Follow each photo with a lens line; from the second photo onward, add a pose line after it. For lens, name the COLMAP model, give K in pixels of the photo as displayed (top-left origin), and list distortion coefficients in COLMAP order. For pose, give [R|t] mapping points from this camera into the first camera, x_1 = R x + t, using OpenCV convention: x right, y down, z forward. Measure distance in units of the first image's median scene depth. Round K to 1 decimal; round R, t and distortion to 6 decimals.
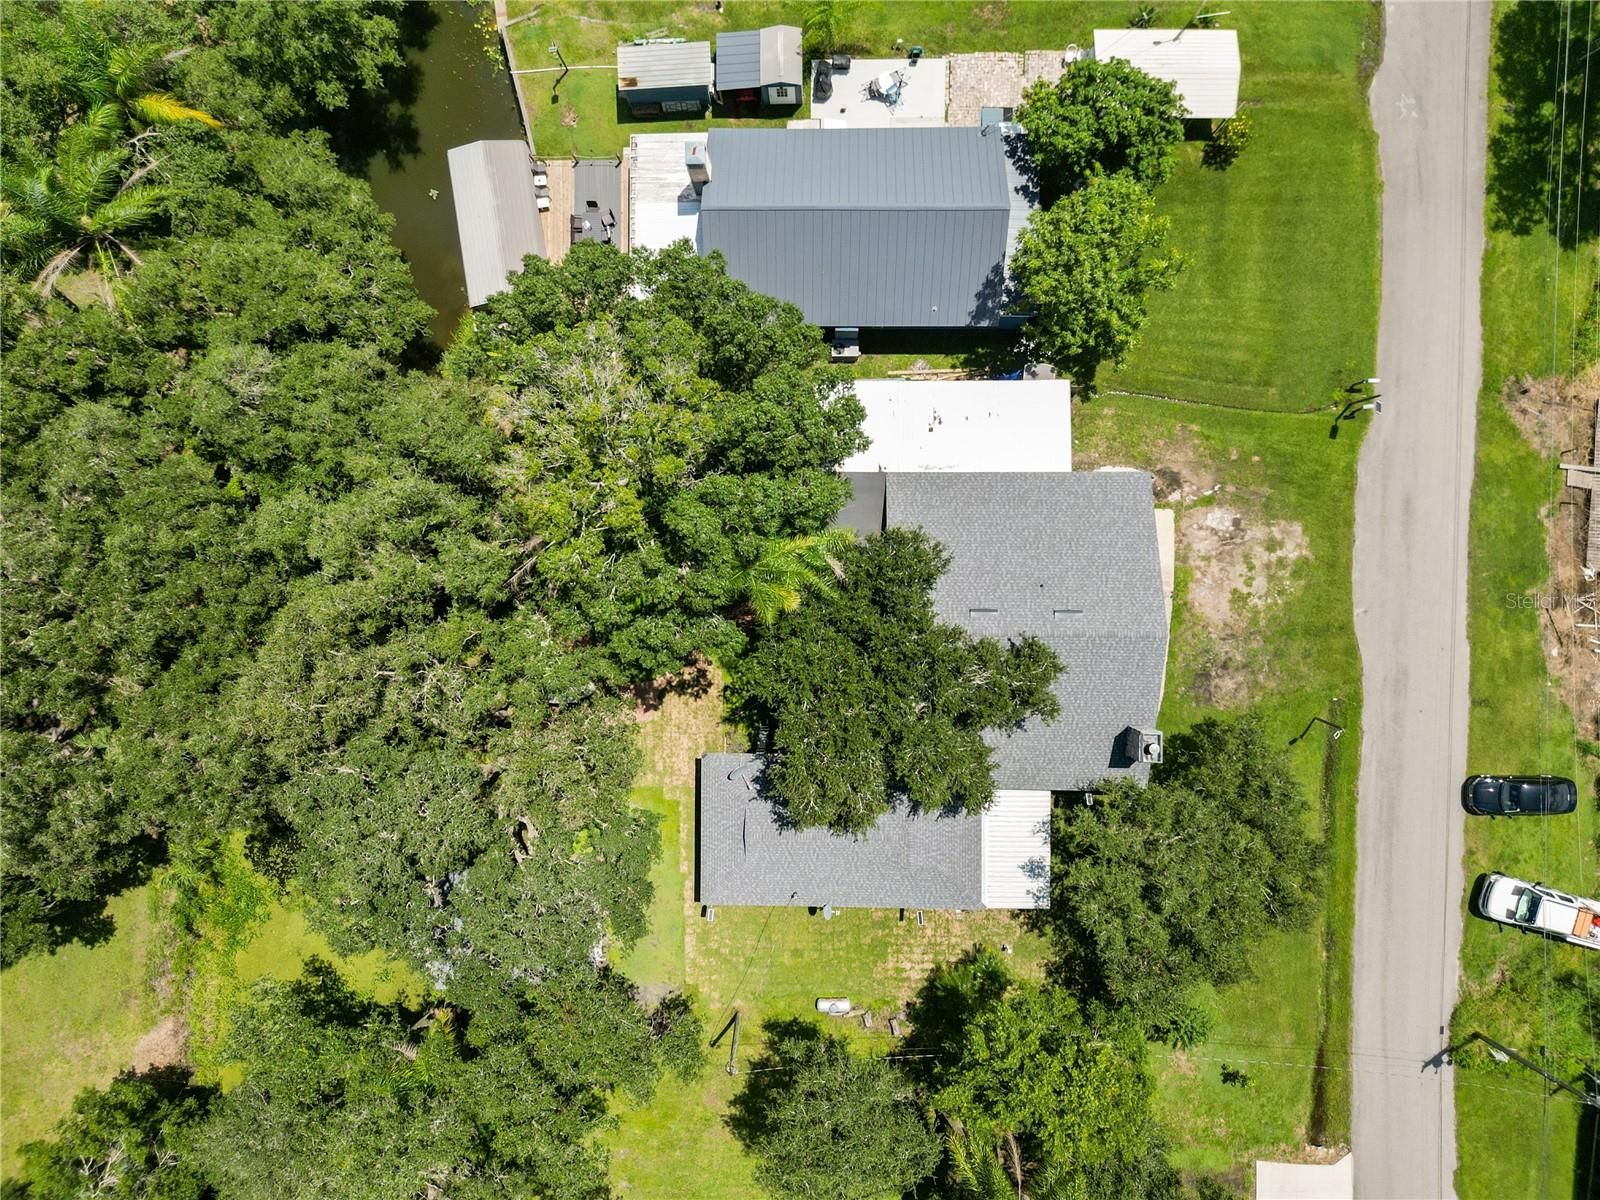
lens RADIAL K [[1153.9, 0, 800.0], [0, 1153.9, 600.0], [0, 0, 1]] dist [0.029207, -0.000716]
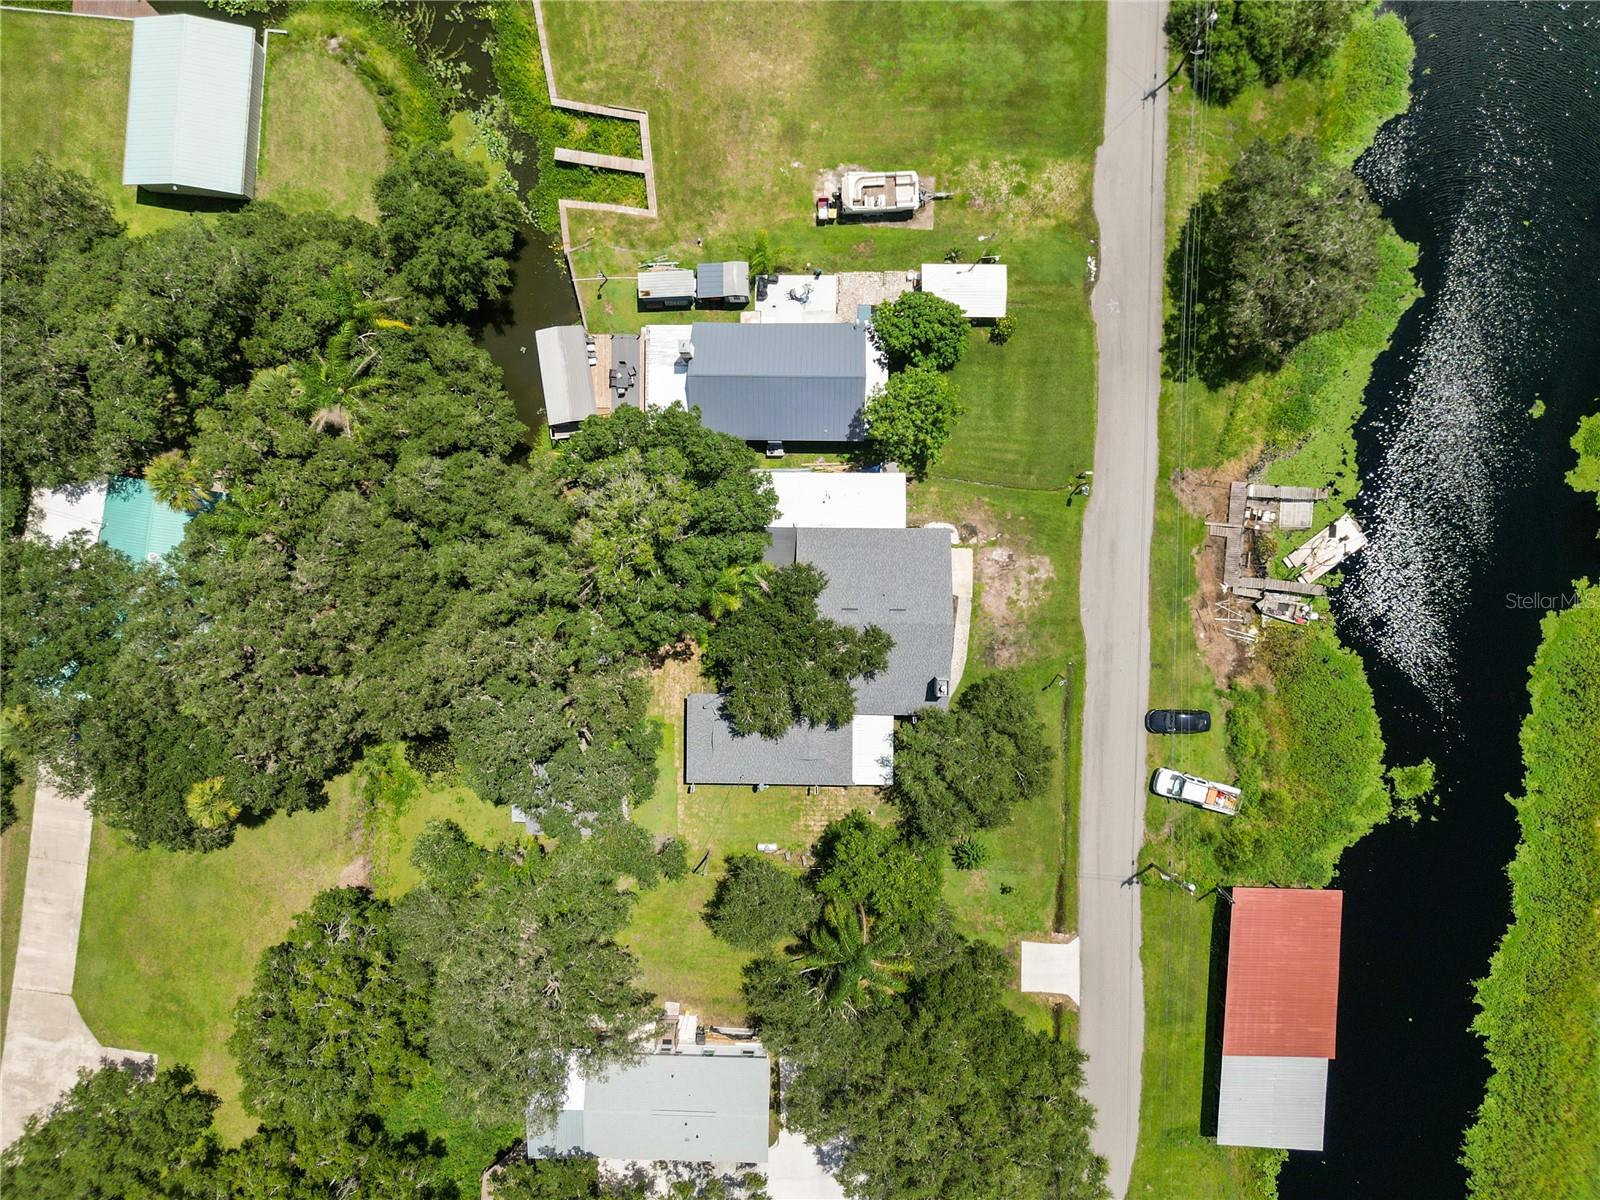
lens RADIAL K [[1118.2, 0, 800.0], [0, 1118.2, 600.0], [0, 0, 1]] dist [0.082743, -0.000058]
pose [[0.999990, 0.003919, 0.002256, 0.072158], [-0.003936, 0.999963, 0.007612, -0.015648], [-0.002226, -0.007621, 0.999968, -0.611494]]
